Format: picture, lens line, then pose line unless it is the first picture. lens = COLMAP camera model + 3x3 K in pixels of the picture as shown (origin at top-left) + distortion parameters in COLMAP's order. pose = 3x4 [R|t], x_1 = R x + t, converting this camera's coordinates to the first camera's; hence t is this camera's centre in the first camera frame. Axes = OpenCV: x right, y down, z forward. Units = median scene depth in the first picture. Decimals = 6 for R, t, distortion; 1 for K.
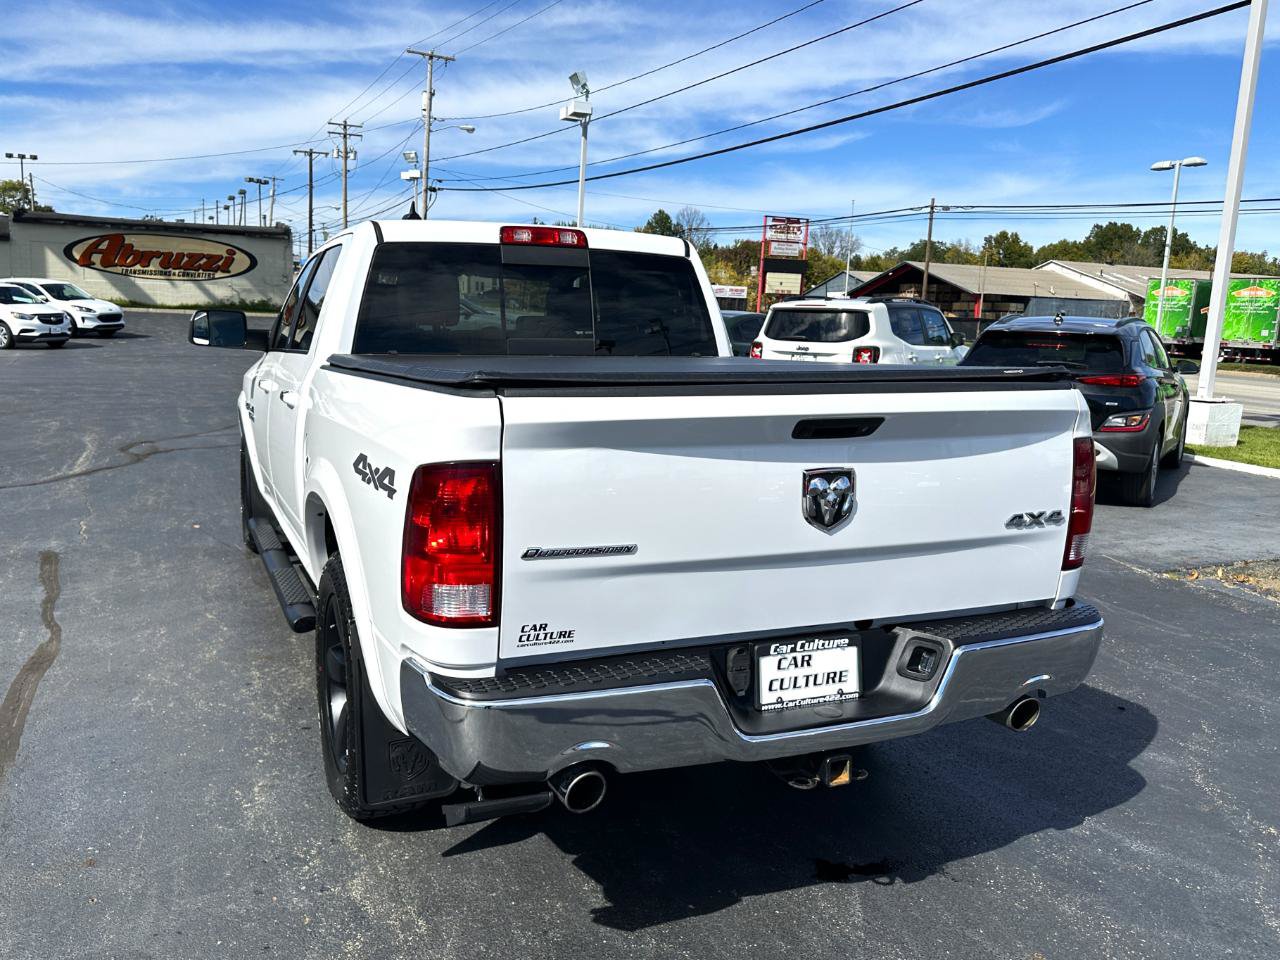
lens RADIAL K [[1018.5, 0, 574.5], [0, 1018.5, 463.4], [0, 0, 1]] dist [0.055970, -0.066157]
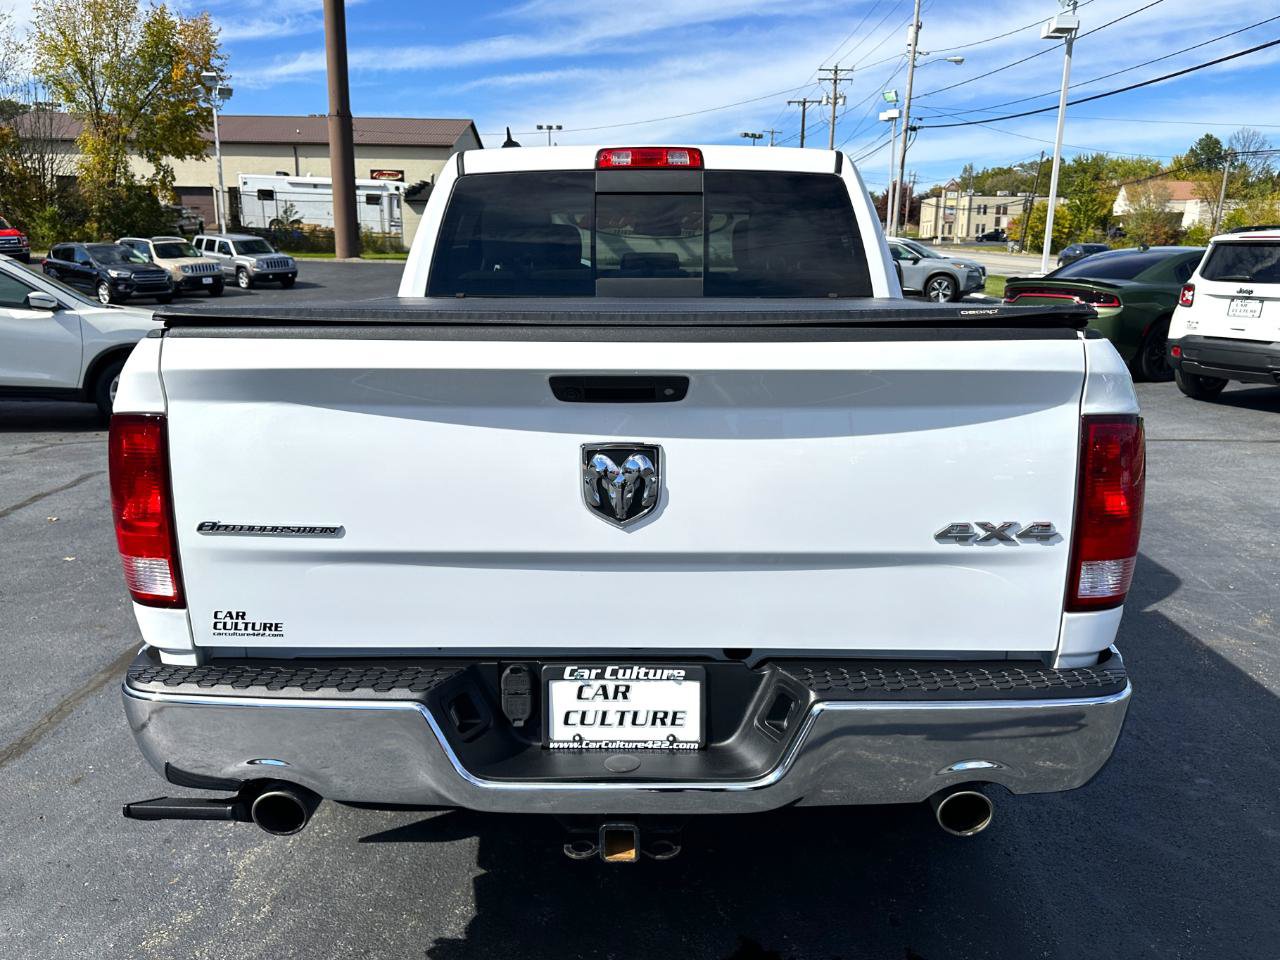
lens RADIAL K [[1018.5, 0, 657.8], [0, 1018.5, 484.7], [0, 0, 1]] dist [0.055970, -0.066157]
pose [[0.920437, 0.063271, -0.385737, 0.499199], [-0.037553, 0.996562, 0.073852, -0.017813], [0.389083, -0.053490, 0.919648, 0.295493]]
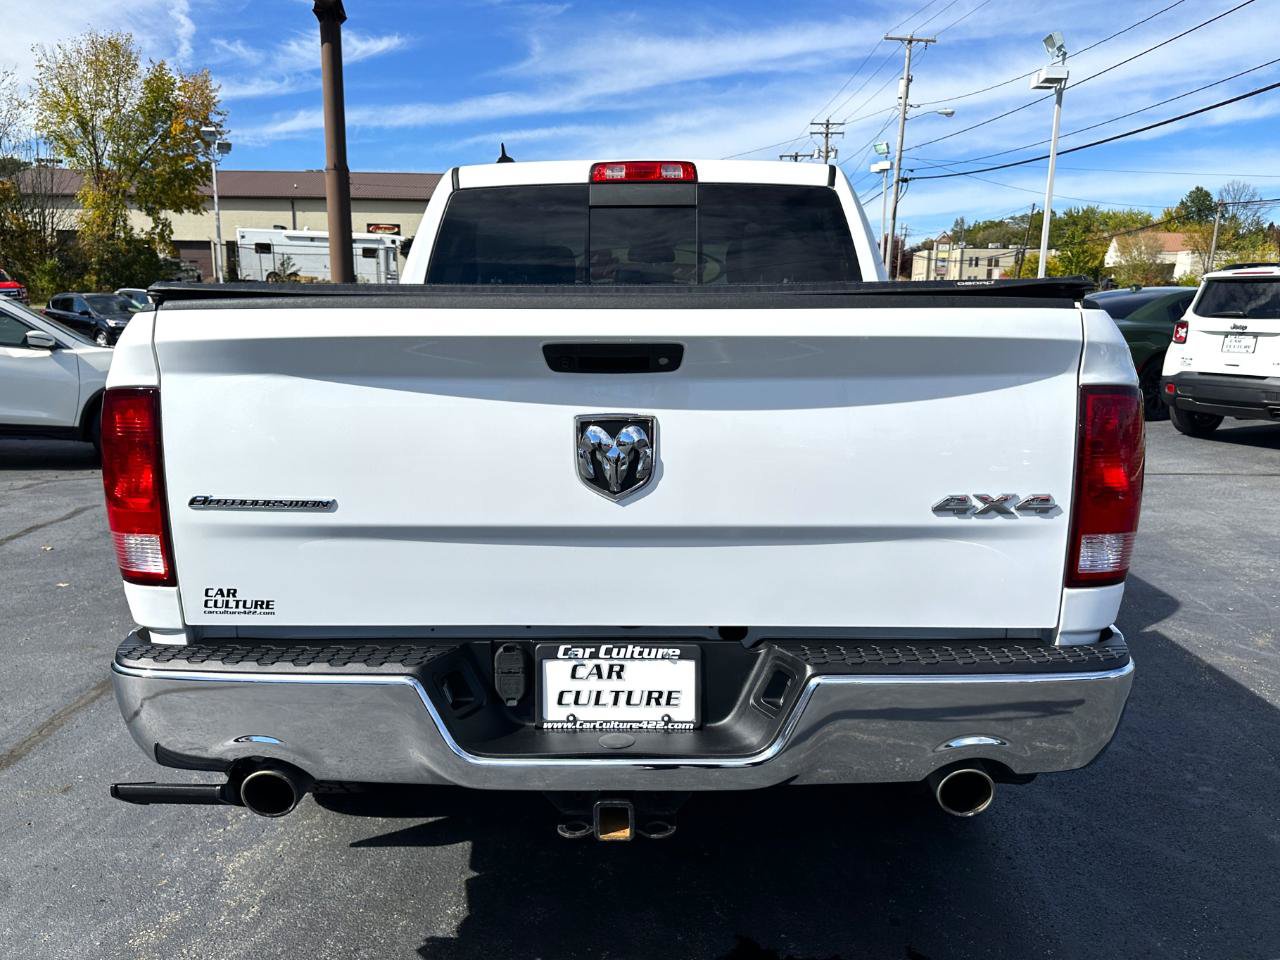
lens RADIAL K [[1018.5, 0, 647.1], [0, 1018.5, 507.5], [0, 0, 1]] dist [0.055970, -0.066157]
pose [[0.918645, 0.050869, -0.391797, 0.499958], [-0.035727, 0.998309, 0.045847, 0.033814], [0.393466, -0.028119, 0.918909, 0.298222]]
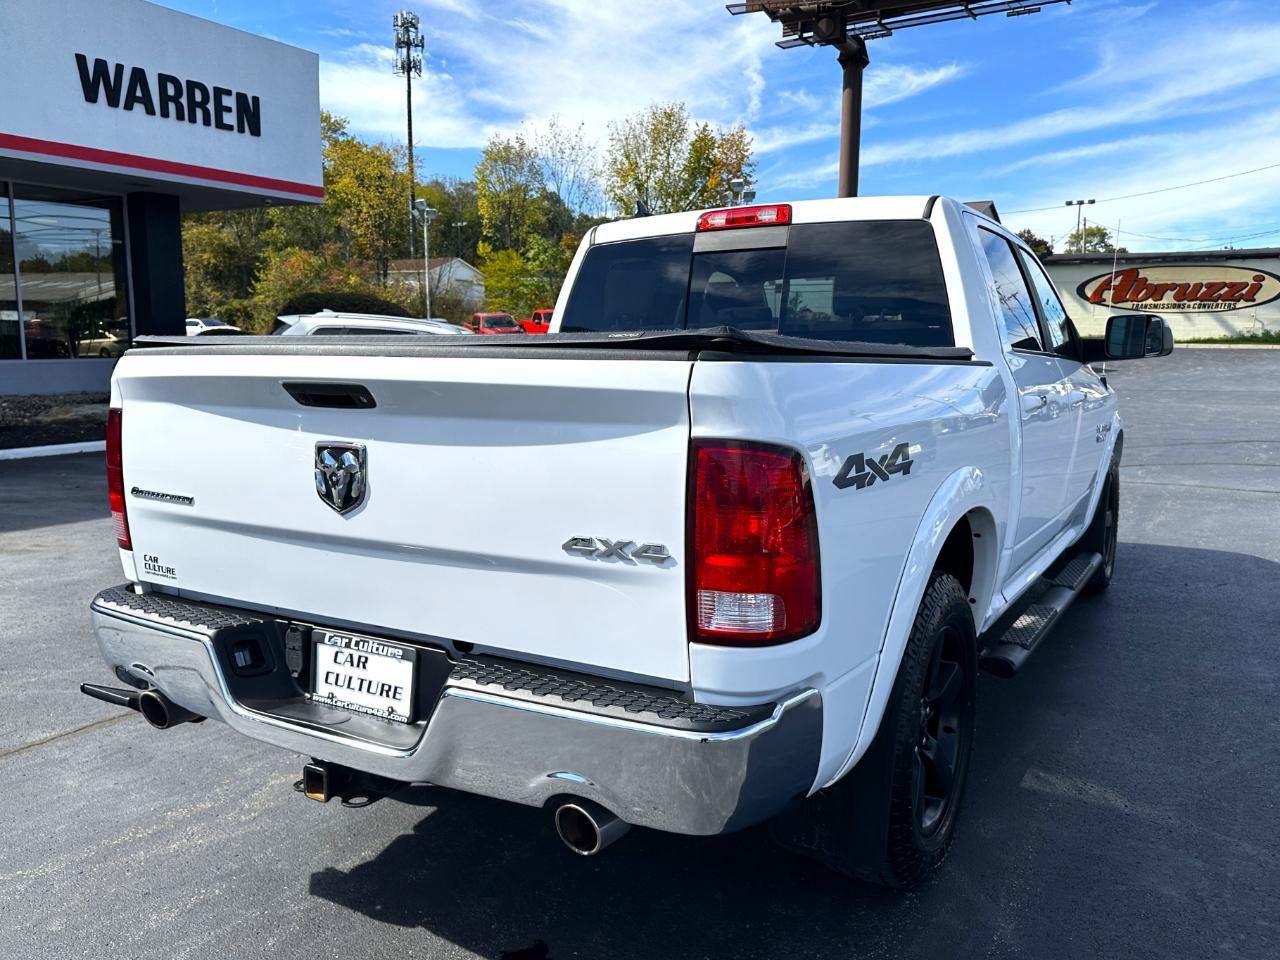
lens RADIAL K [[1018.5, 0, 604.3], [0, 1018.5, 507.1], [0, 0, 1]] dist [0.055970, -0.066157]
pose [[0.590336, 0.101789, -0.800714, 0.974932], [-0.100511, 0.993566, 0.052202, -0.007585], [0.800875, 0.049664, 0.596768, 0.589045]]
